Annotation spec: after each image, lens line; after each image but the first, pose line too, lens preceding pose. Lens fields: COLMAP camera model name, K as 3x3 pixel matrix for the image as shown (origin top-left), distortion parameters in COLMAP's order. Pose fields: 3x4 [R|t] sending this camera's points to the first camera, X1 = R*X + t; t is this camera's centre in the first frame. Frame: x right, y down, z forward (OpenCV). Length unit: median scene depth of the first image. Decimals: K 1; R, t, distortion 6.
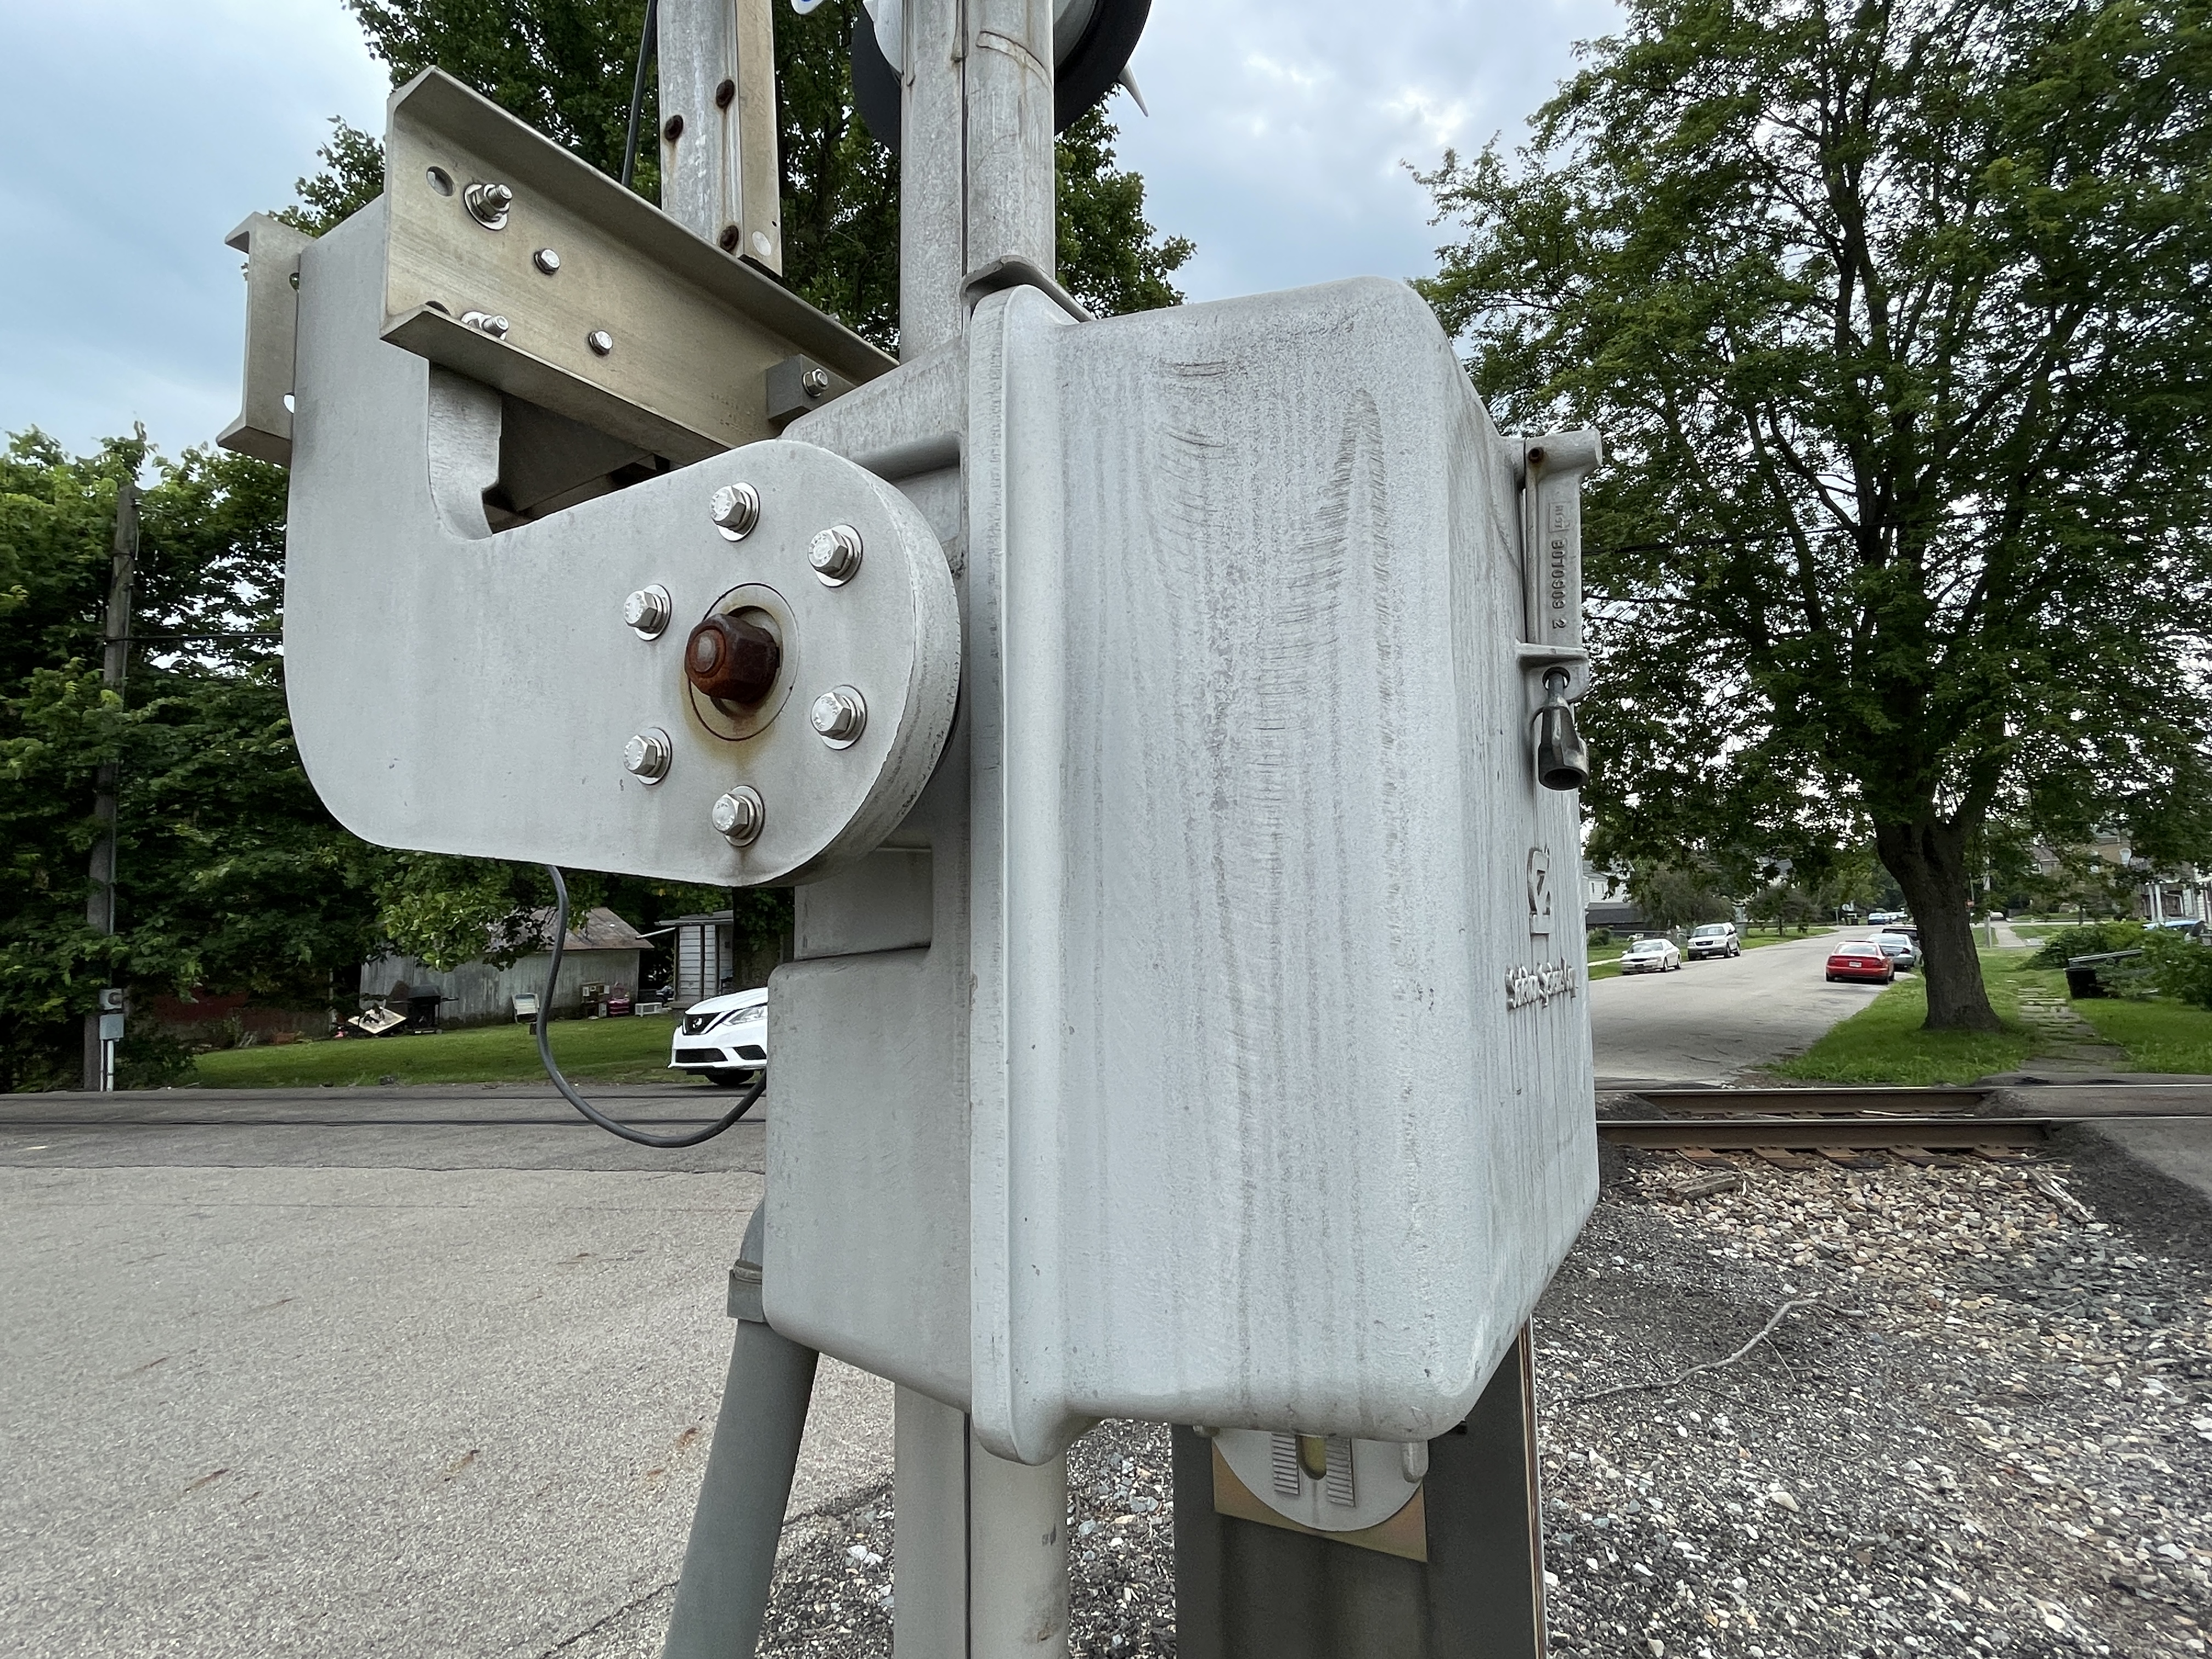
lens RADIAL K [[1112.1, 0, 1106.3], [0, 1112.1, 820.1], [0, 0, 1]] dist [-0.003866, -0.000148]
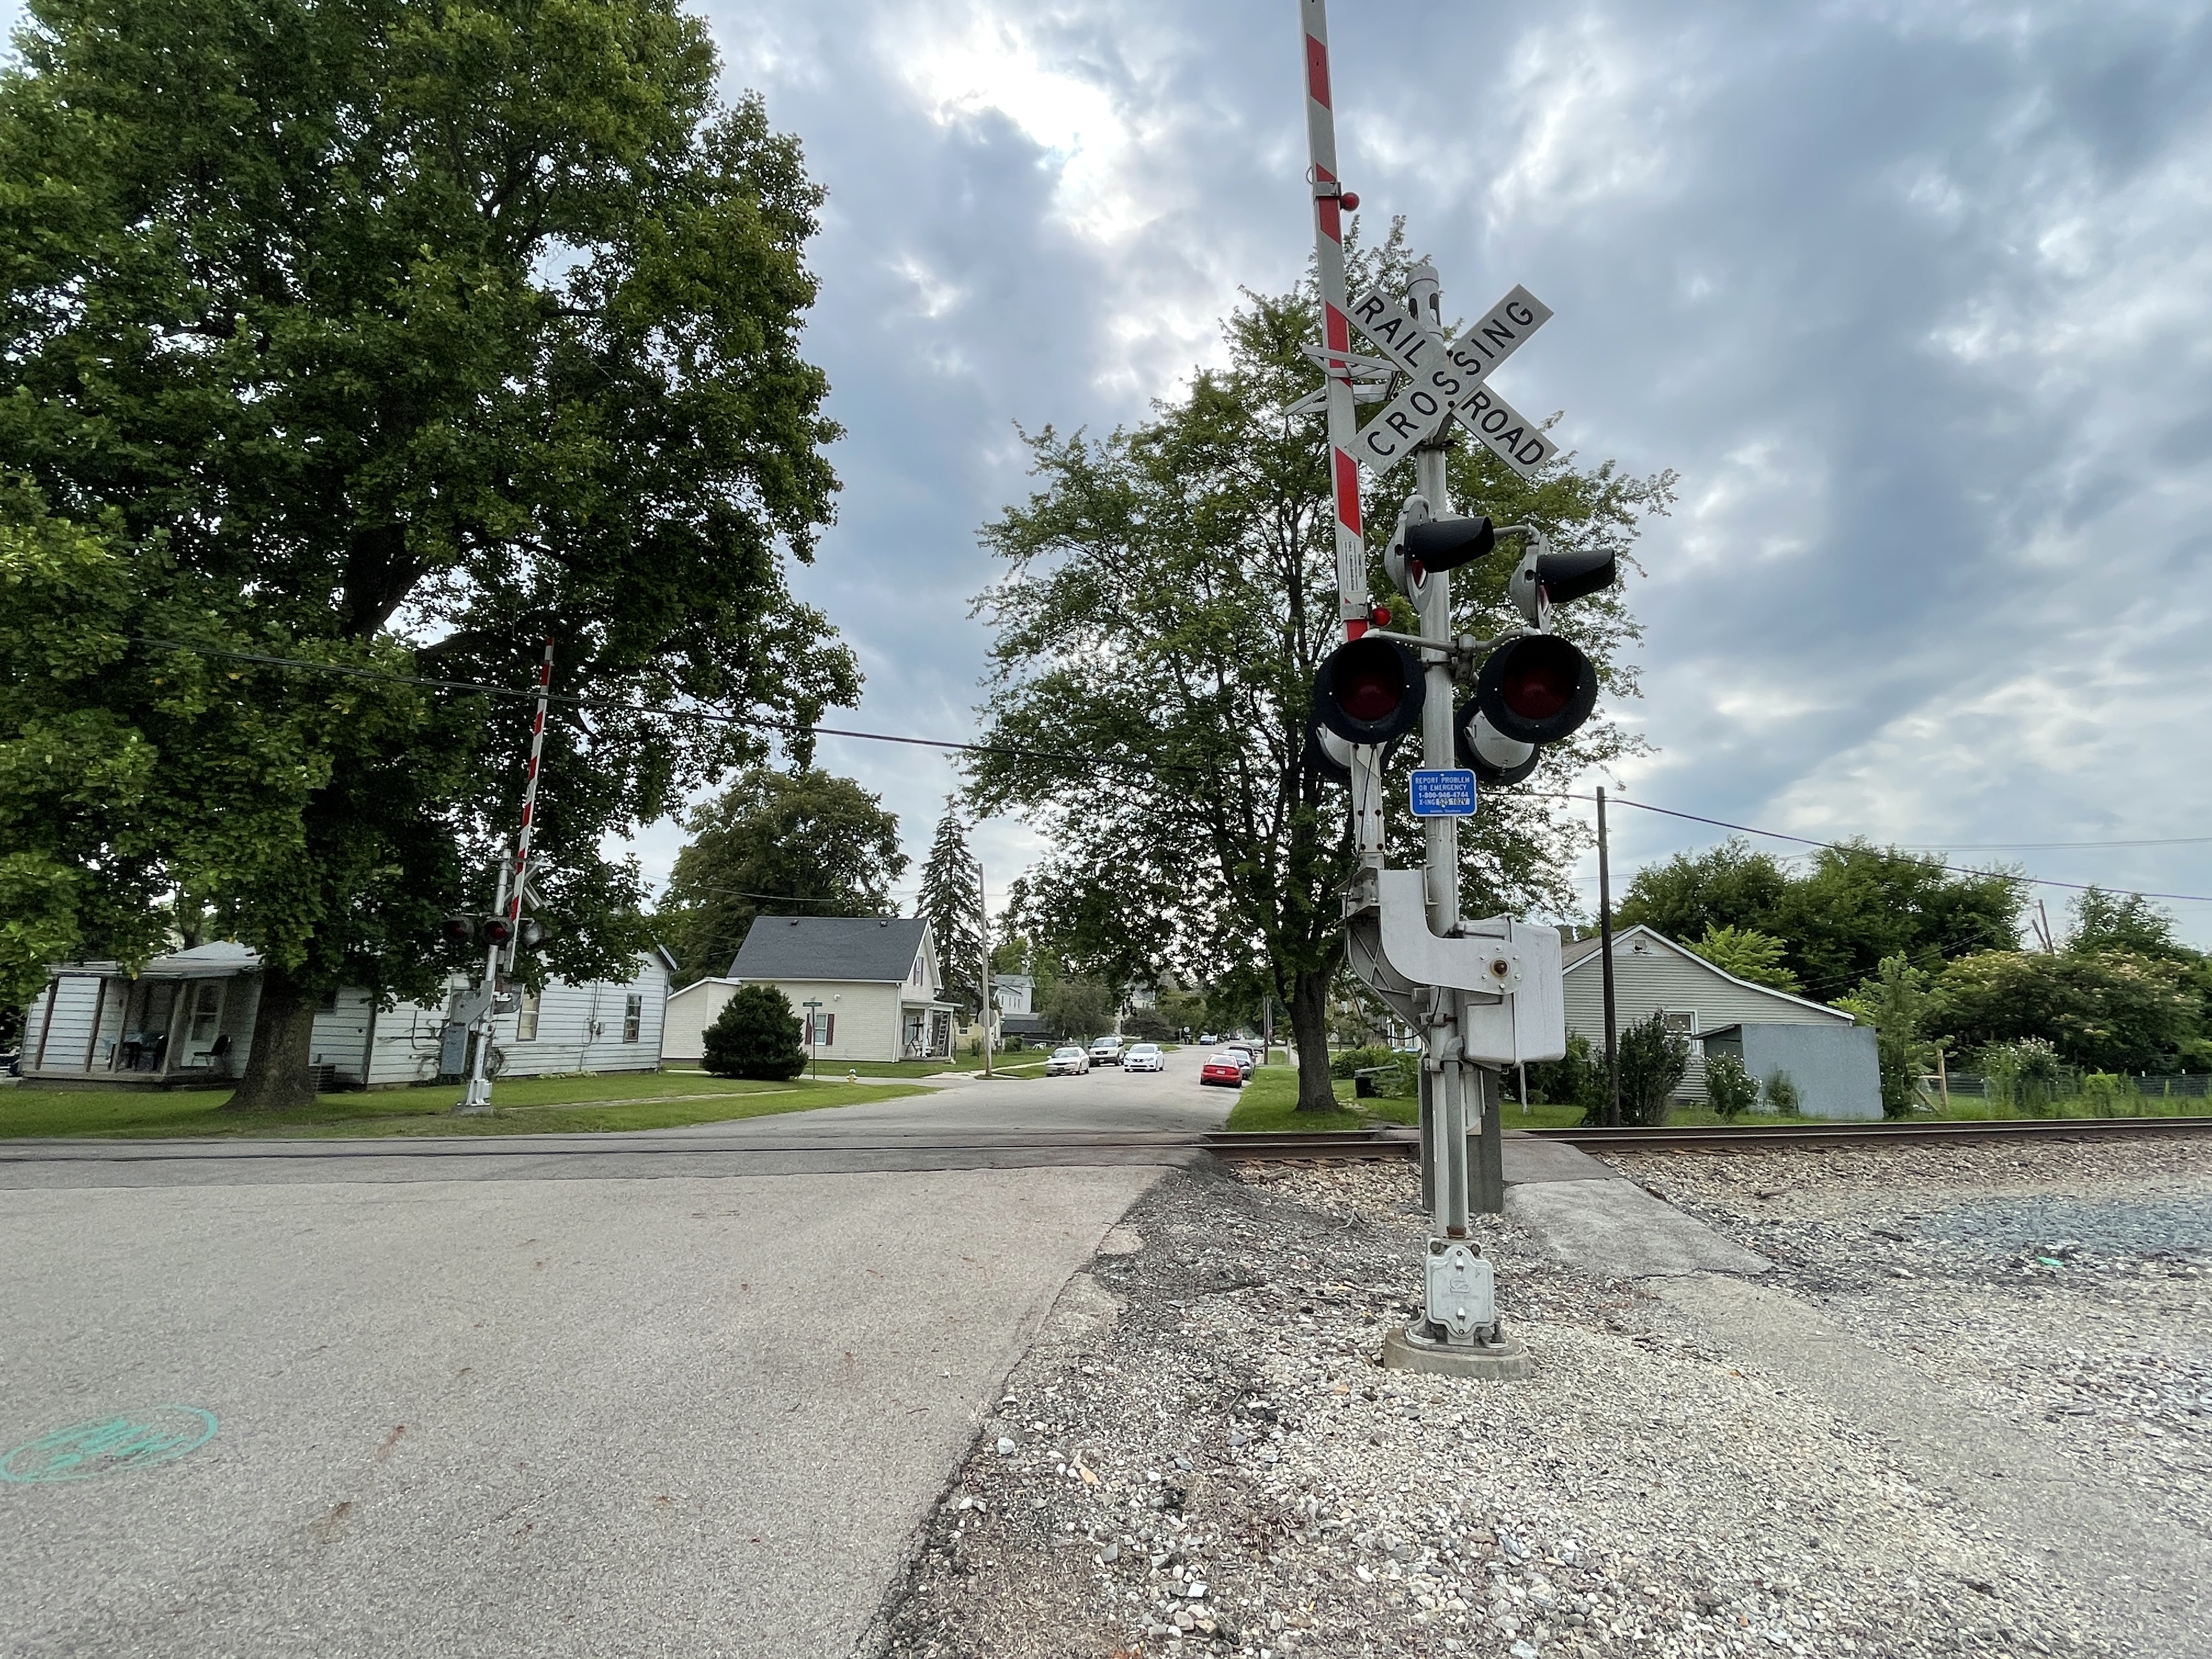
lens RADIAL K [[1082.3, 0, 1113.2], [0, 1082.3, 817.8], [0, 0, 1]] dist [-0.002639, -0.000809]
pose [[0.863165, 0.146359, 0.483245, -0.179578], [-0.099702, 0.987629, -0.121034, 0.000033], [-0.494981, 0.056292, 0.867078, -0.120577]]
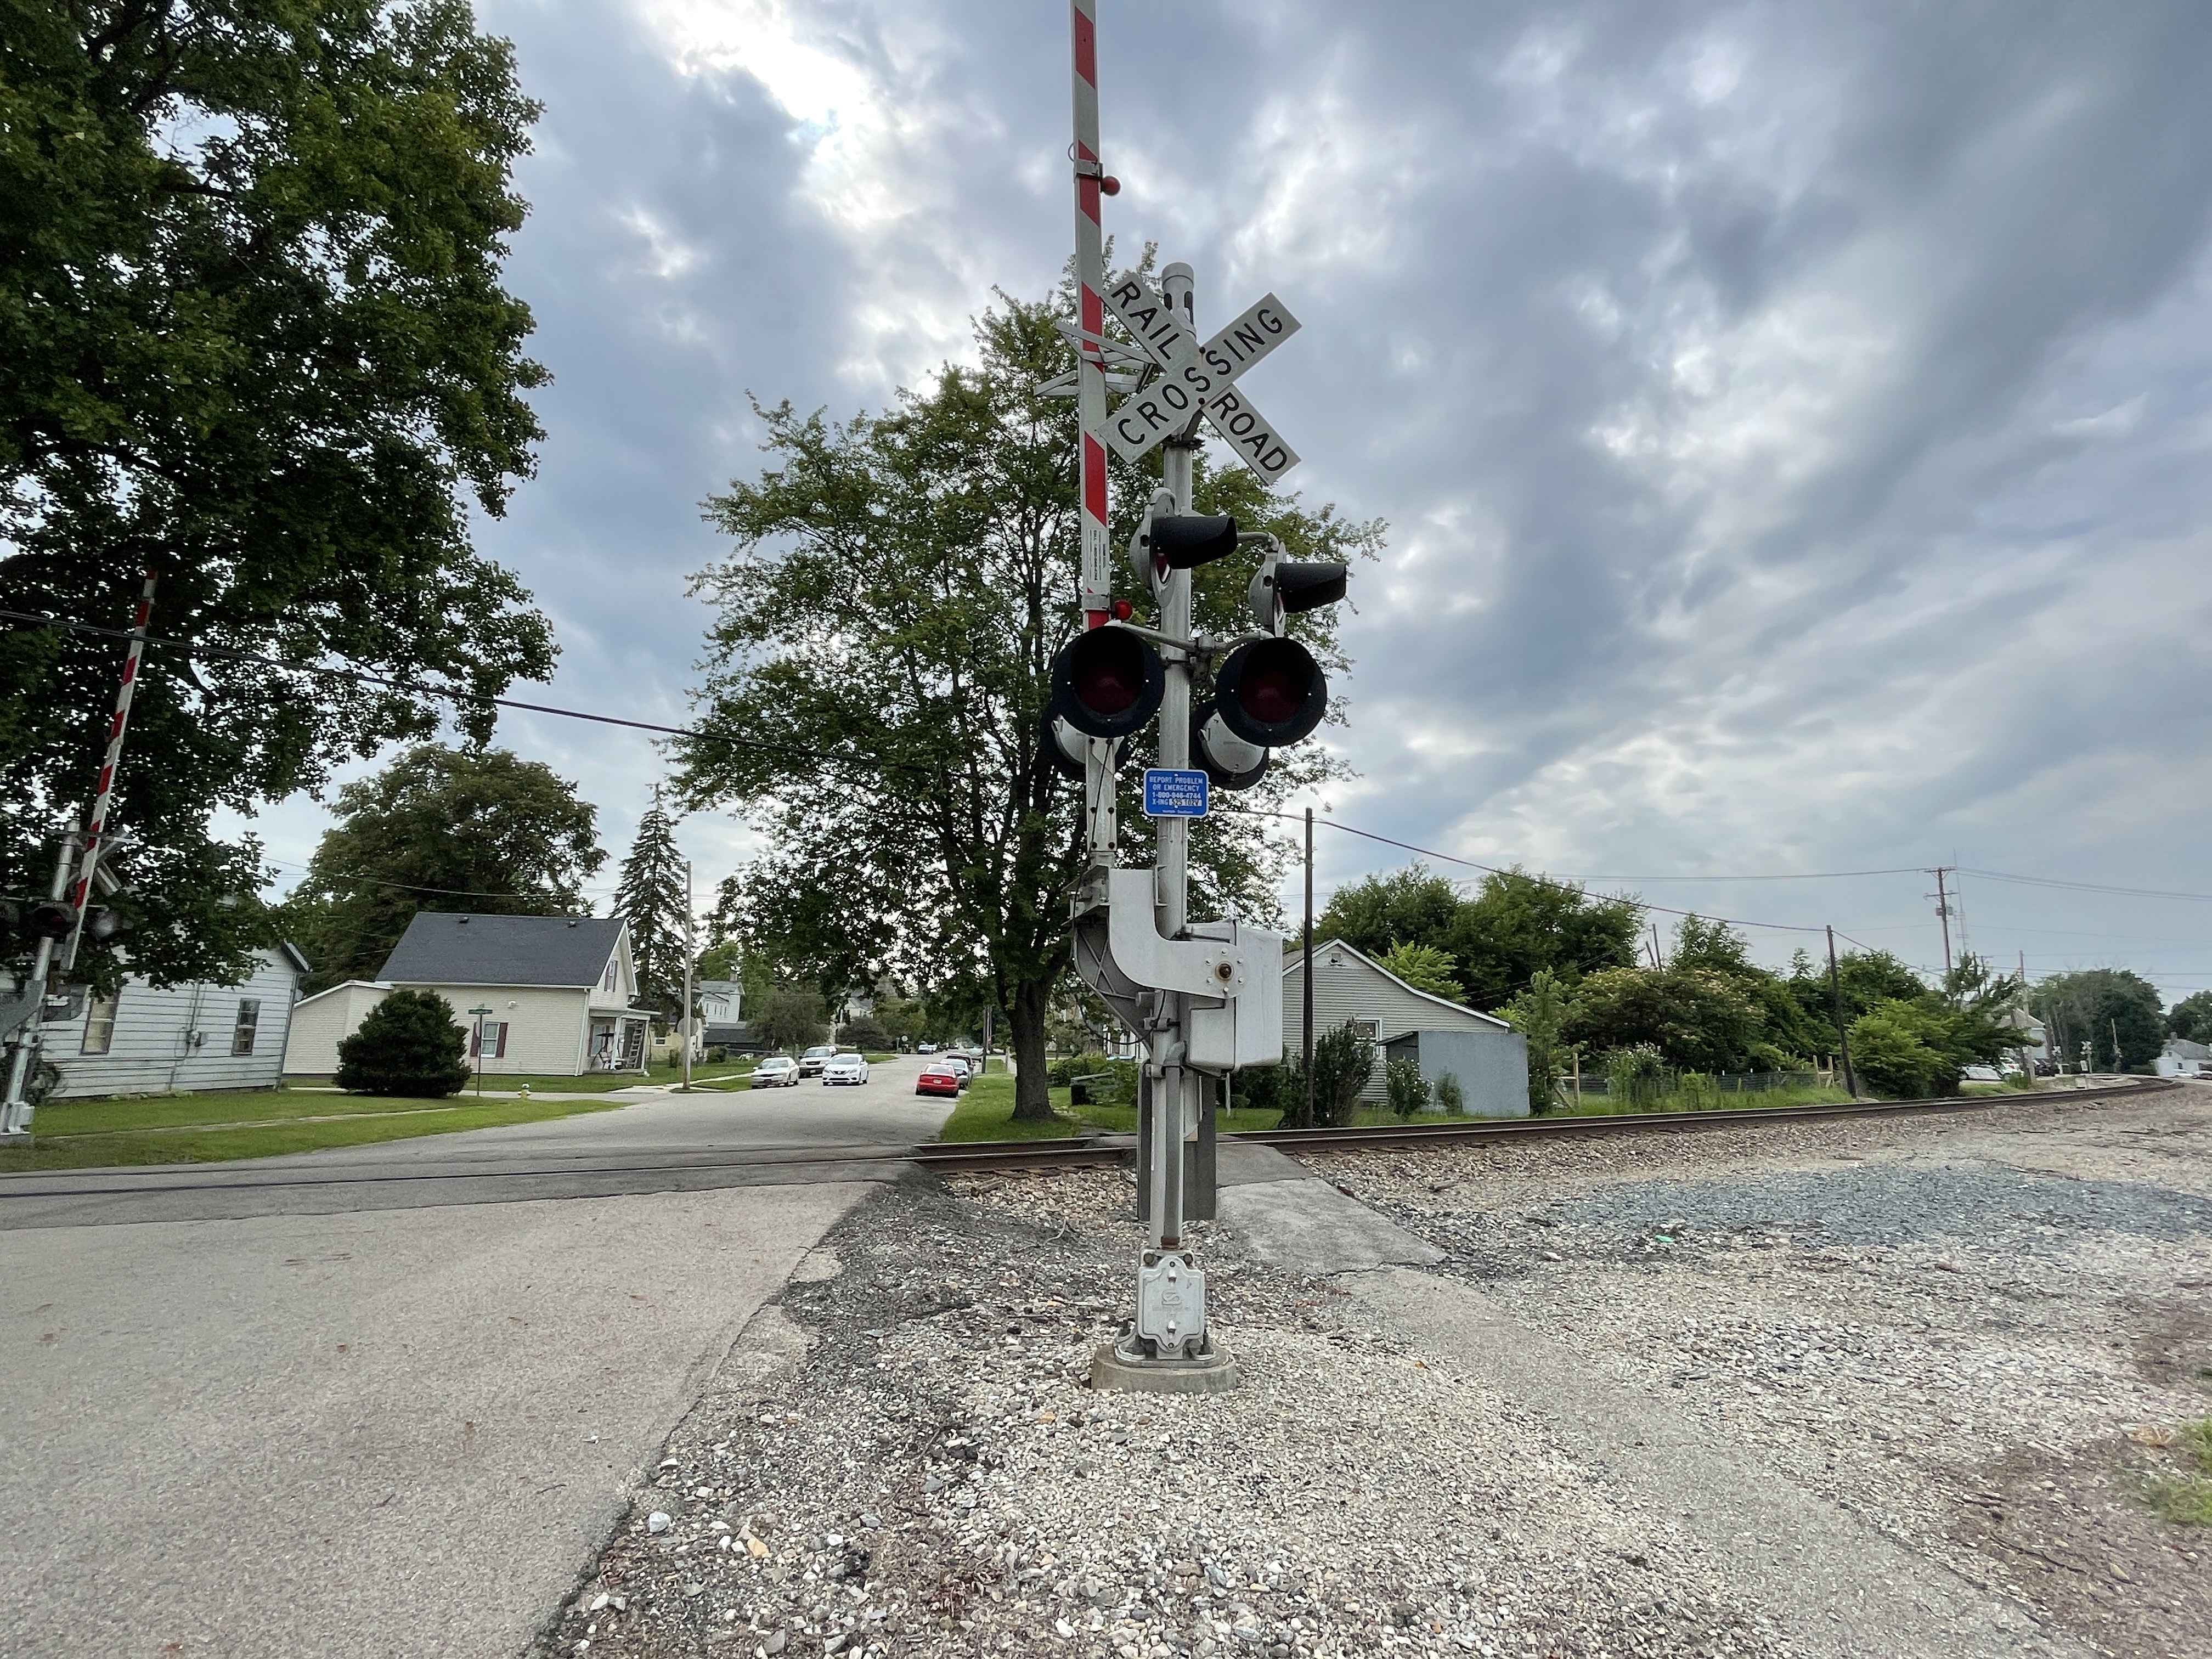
lens RADIAL K [[1082.3, 0, 1113.2], [0, 1082.3, 817.8], [0, 0, 1]] dist [-0.002639, -0.000809]
pose [[0.710061, 0.187457, 0.678730, -0.170353], [-0.110798, 0.981649, -0.155207, 0.001547], [-0.695369, 0.035004, 0.717800, -0.109136]]
